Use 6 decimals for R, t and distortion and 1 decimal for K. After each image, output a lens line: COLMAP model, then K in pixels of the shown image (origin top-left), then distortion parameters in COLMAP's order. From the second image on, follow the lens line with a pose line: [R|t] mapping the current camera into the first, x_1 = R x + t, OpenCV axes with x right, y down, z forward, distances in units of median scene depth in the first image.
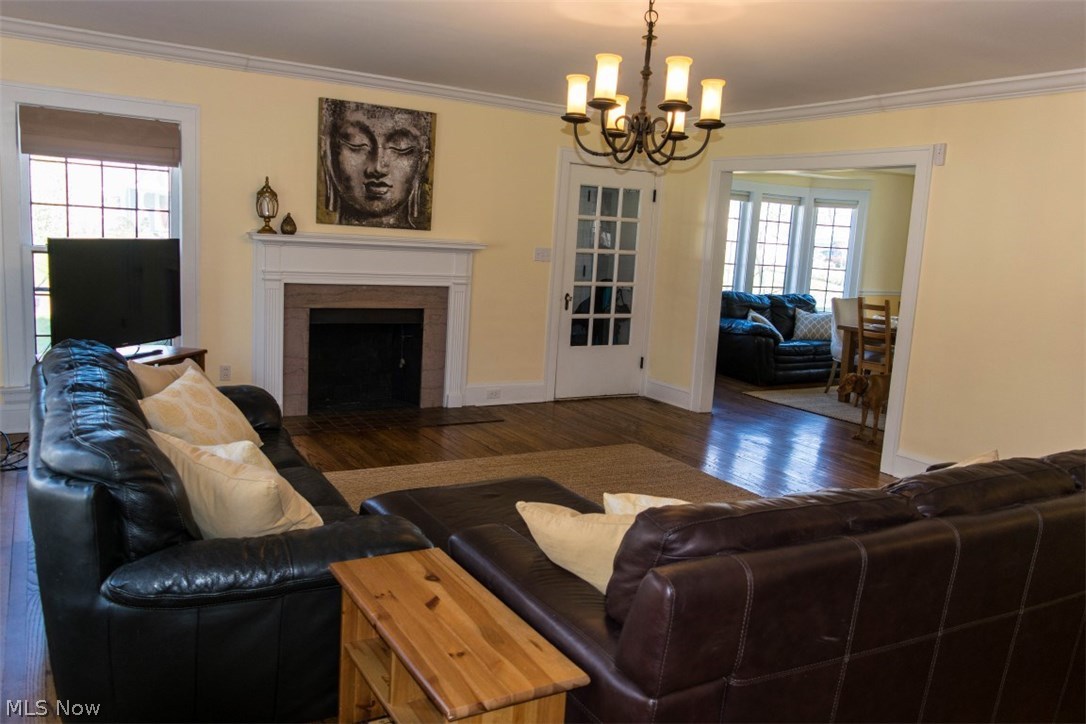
lens RADIAL K [[851.6, 0, 543.7], [0, 851.6, 363.1], [0, 0, 1]] dist [0.024868, 0.004890]
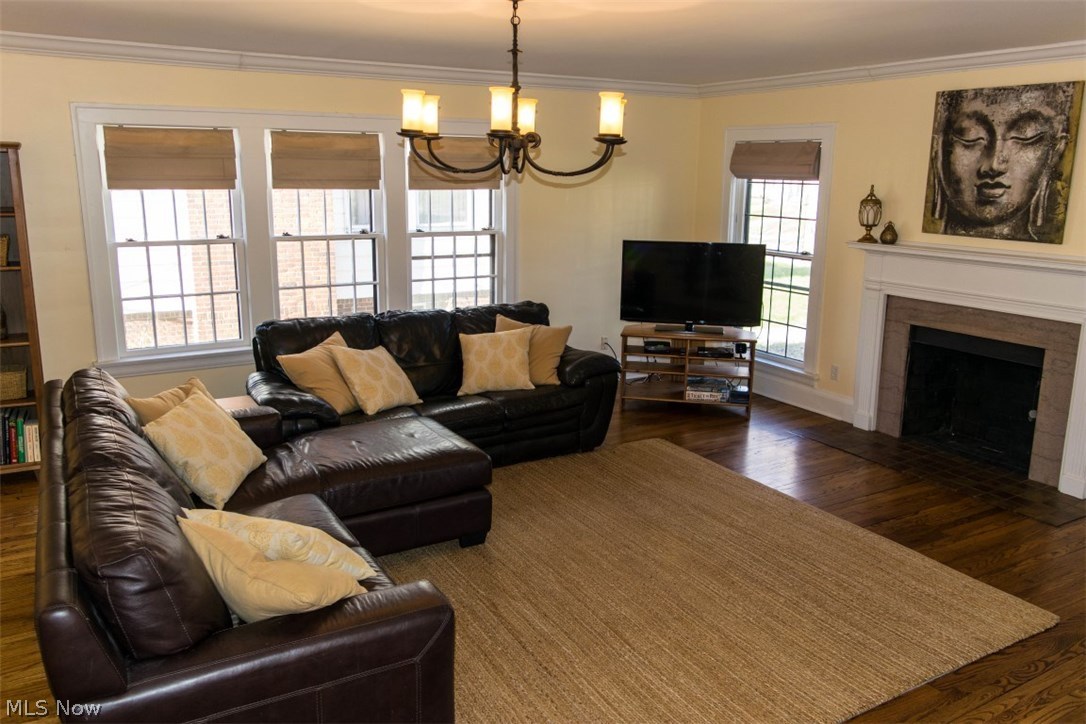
lens RADIAL K [[851.6, 0, 545.7], [0, 851.6, 364.9], [0, 0, 1]] dist [0.024868, 0.004890]
pose [[0.015066, 0.167968, -0.985677, 0.636243], [-0.169097, 0.972018, 0.163055, -0.105988], [0.985484, 0.164218, 0.043047, 0.580192]]
